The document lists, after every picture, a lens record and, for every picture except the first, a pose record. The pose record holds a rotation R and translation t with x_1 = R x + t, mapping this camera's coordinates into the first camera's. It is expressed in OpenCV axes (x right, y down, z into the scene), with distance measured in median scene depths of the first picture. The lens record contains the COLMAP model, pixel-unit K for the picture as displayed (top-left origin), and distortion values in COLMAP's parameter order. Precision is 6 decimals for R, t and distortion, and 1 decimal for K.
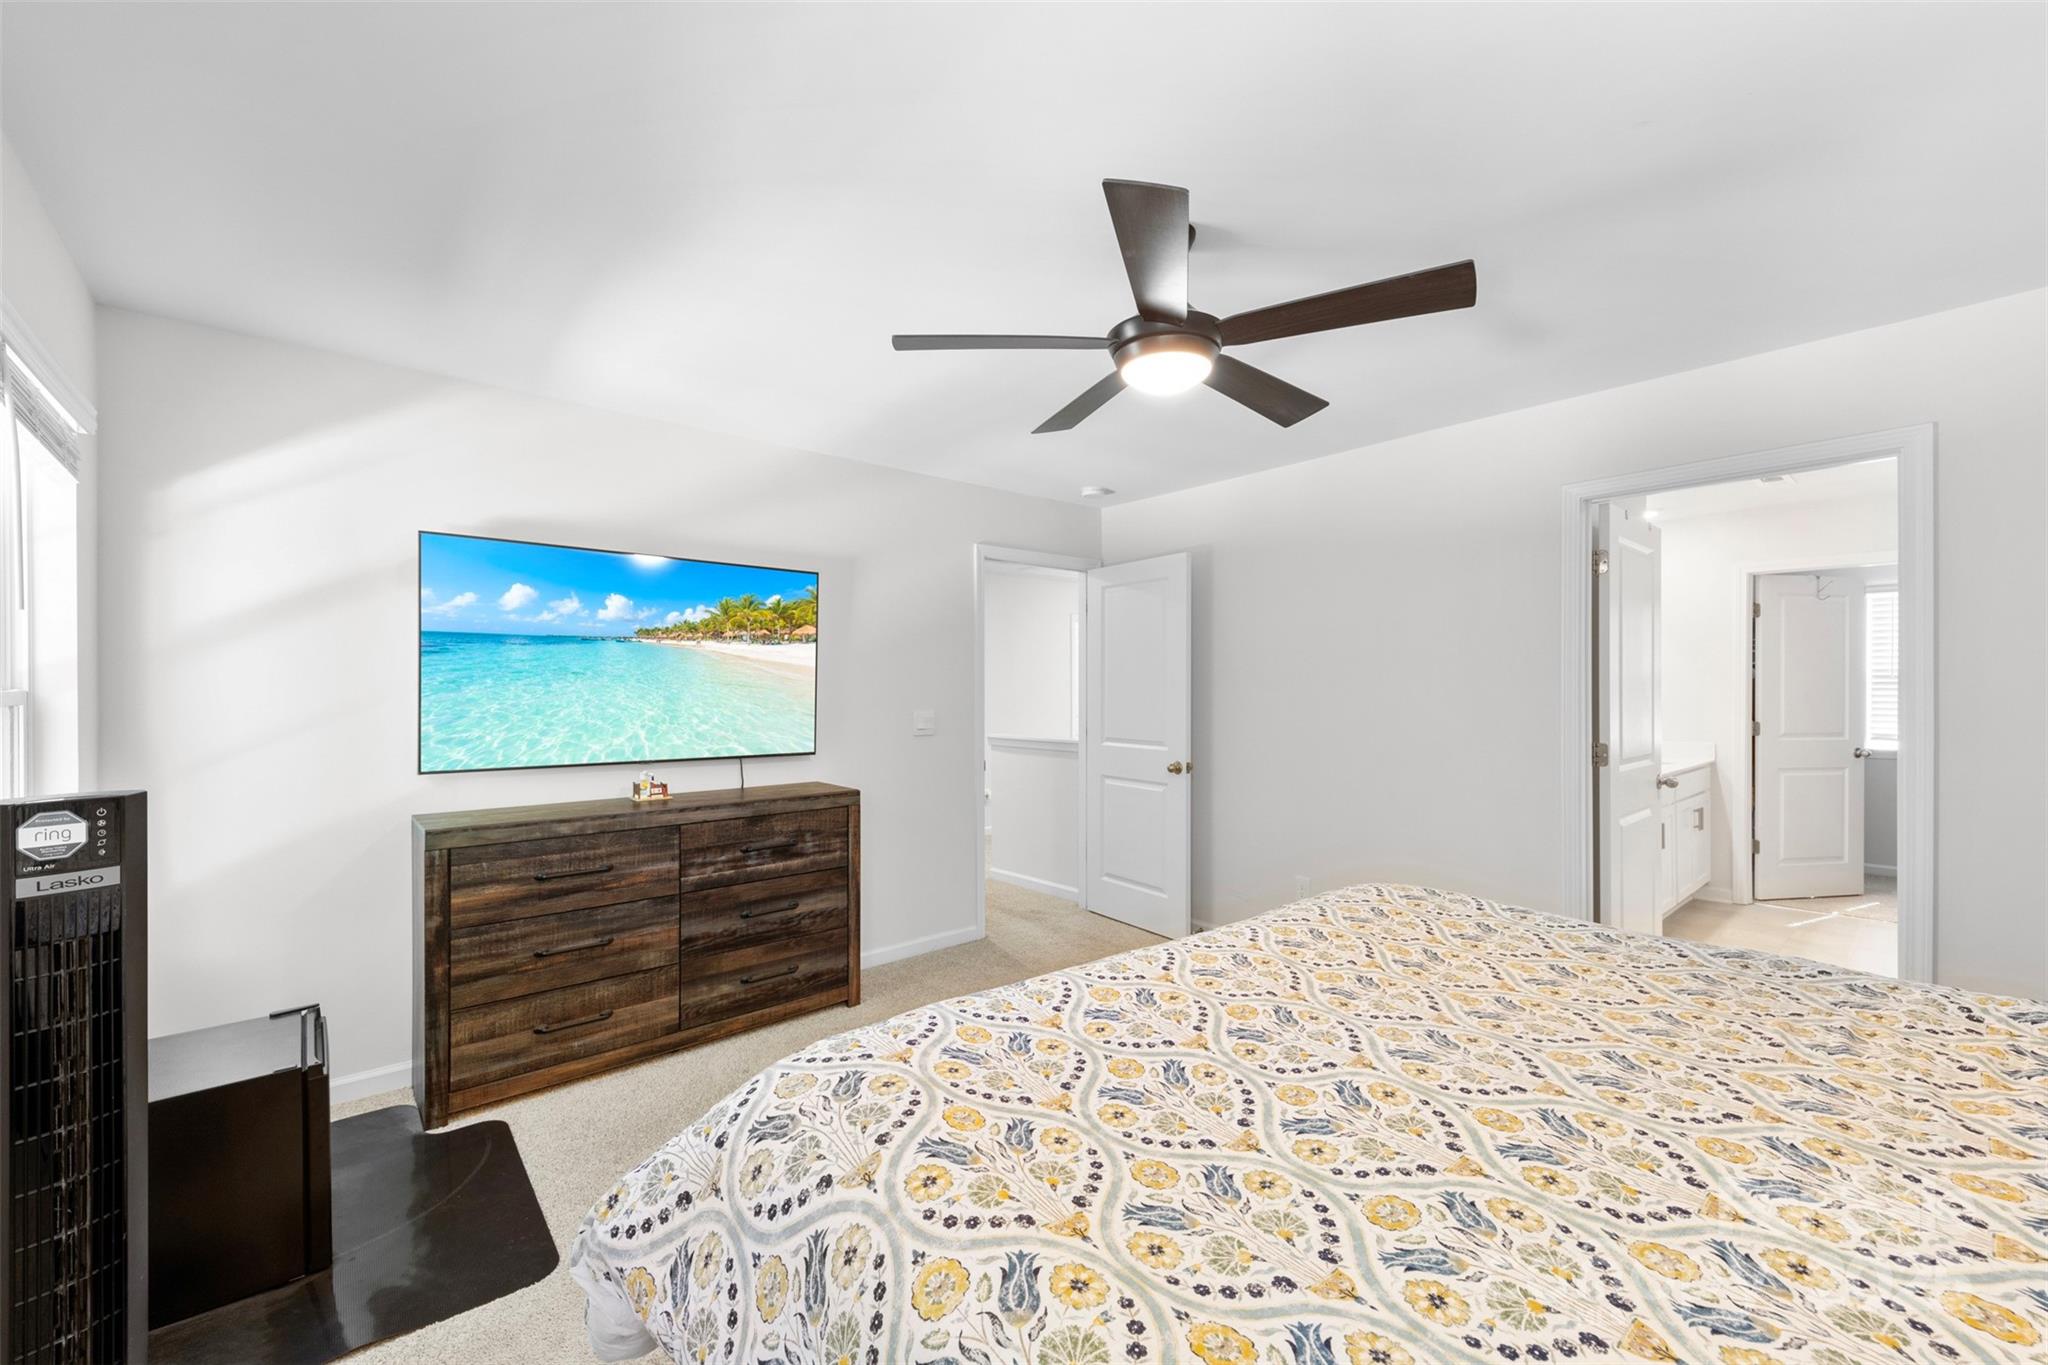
lens RADIAL K [[839.5, 0, 1024.7], [0, 839.5, 707.9], [0, 0, 1]] dist [0.000379, 0.000185]
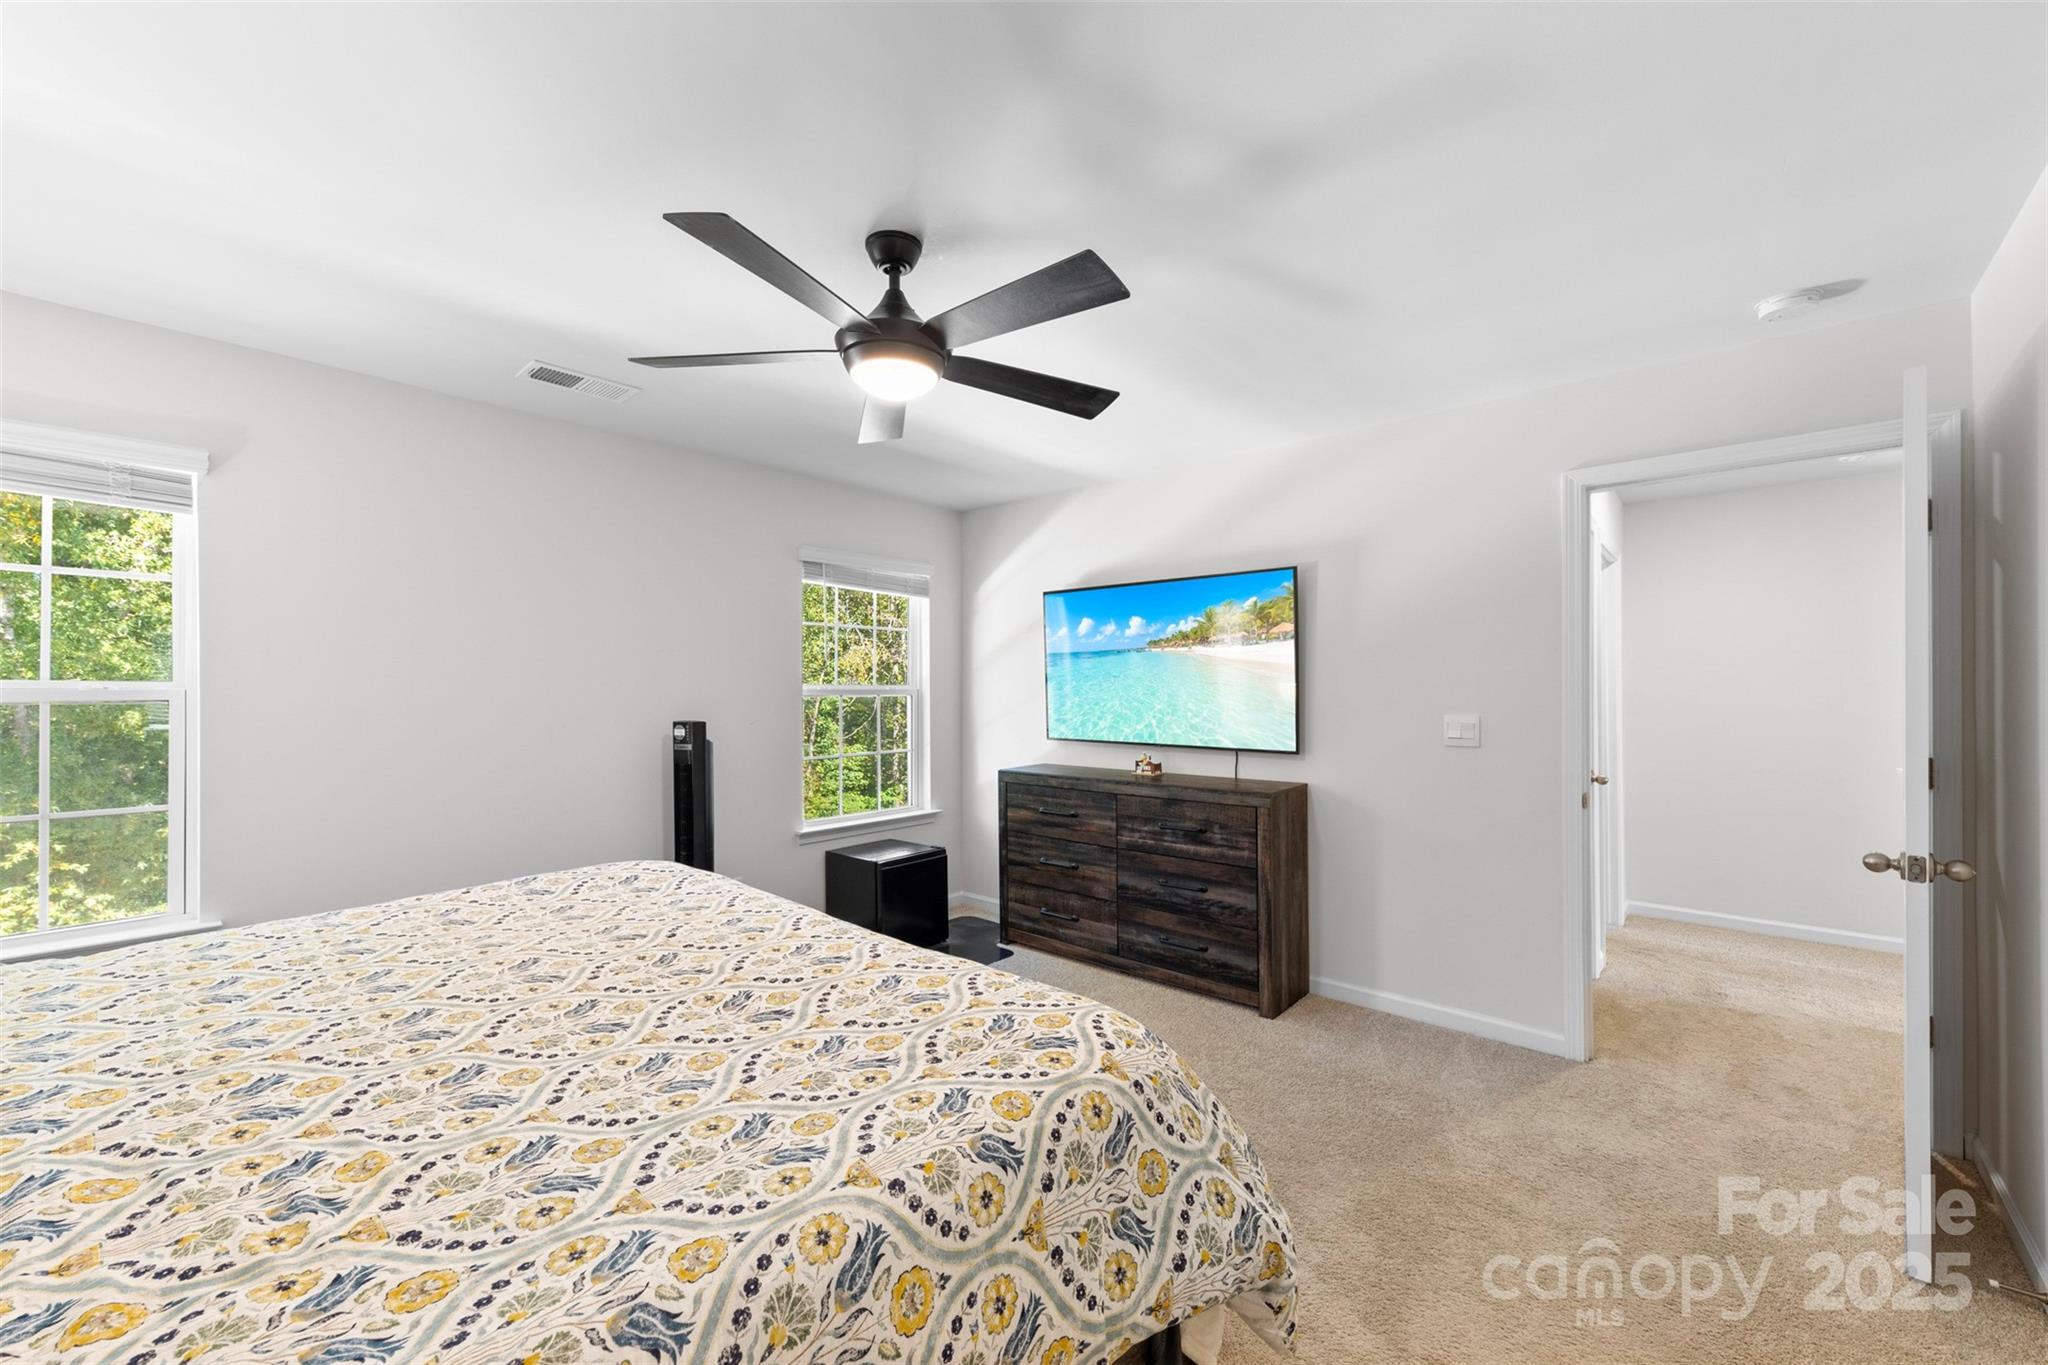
lens RADIAL K [[817.5, 0, 1024.0], [0, 817.5, 682.5], [0, 0, 1]] dist [-0.000994, -0.000116]
pose [[0.100165, -0.006290, -0.994951, 0.771854], [-0.017236, 0.999819, -0.008056, -0.017144], [0.994822, 0.017956, 0.100038, 0.690682]]
